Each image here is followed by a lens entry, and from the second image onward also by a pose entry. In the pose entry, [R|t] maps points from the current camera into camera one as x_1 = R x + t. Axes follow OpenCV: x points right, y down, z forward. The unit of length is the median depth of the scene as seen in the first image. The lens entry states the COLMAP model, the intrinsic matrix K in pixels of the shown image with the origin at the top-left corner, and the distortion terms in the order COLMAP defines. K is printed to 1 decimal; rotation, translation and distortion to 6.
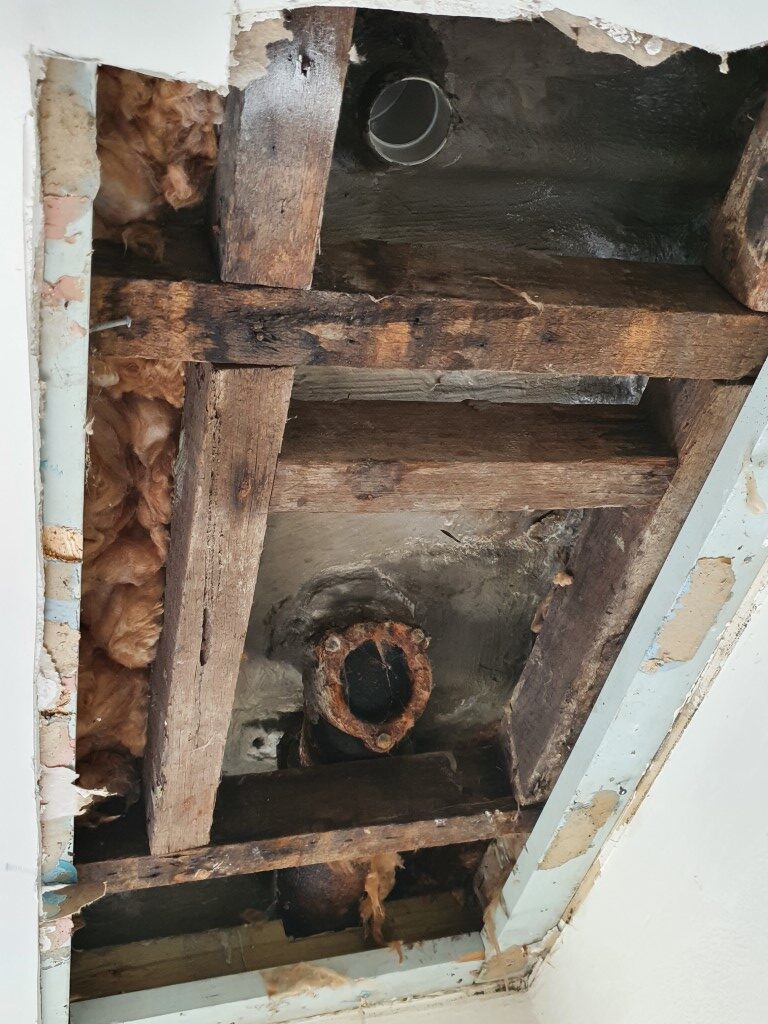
lens RADIAL K [[996.1, 0, 395.6], [0, 996.1, 496.0], [0, 0, 1]] dist [0.151182, -0.495366]
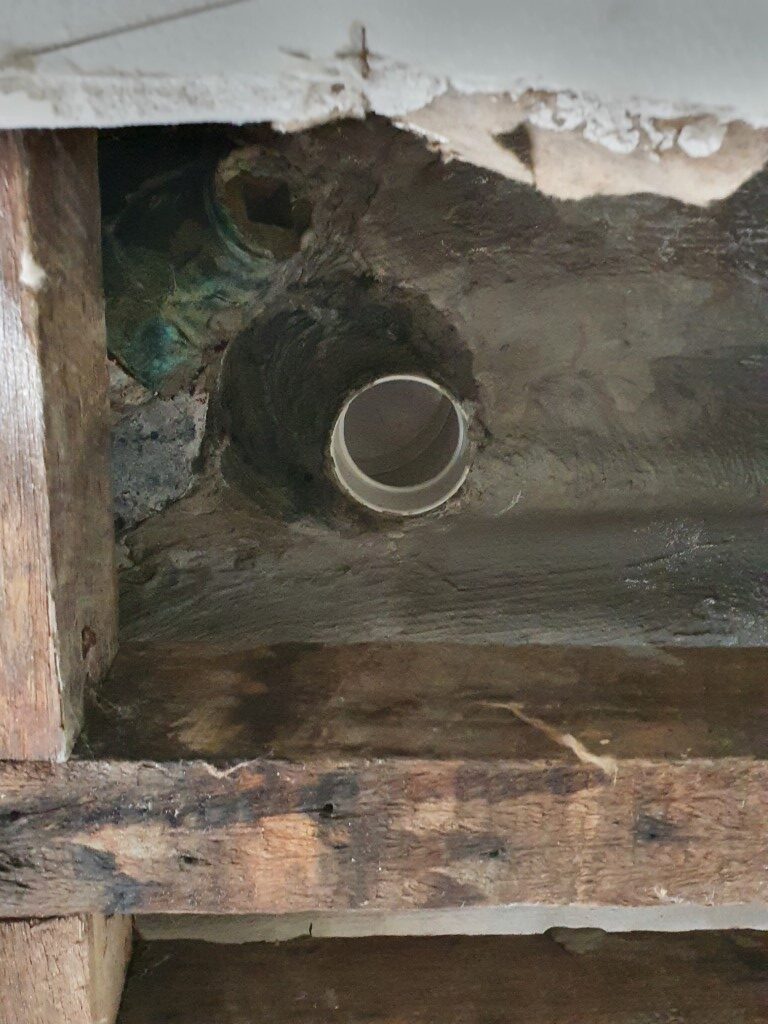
lens RADIAL K [[996.1, 0, 395.6], [0, 996.1, 496.0], [0, 0, 1]] dist [0.151182, -0.495366]
pose [[0.957914, -0.103566, -0.267721, 0.169131], [-0.003678, 0.928143, -0.372205, -0.120430], [0.287031, 0.357525, 0.888701, 0.477692]]
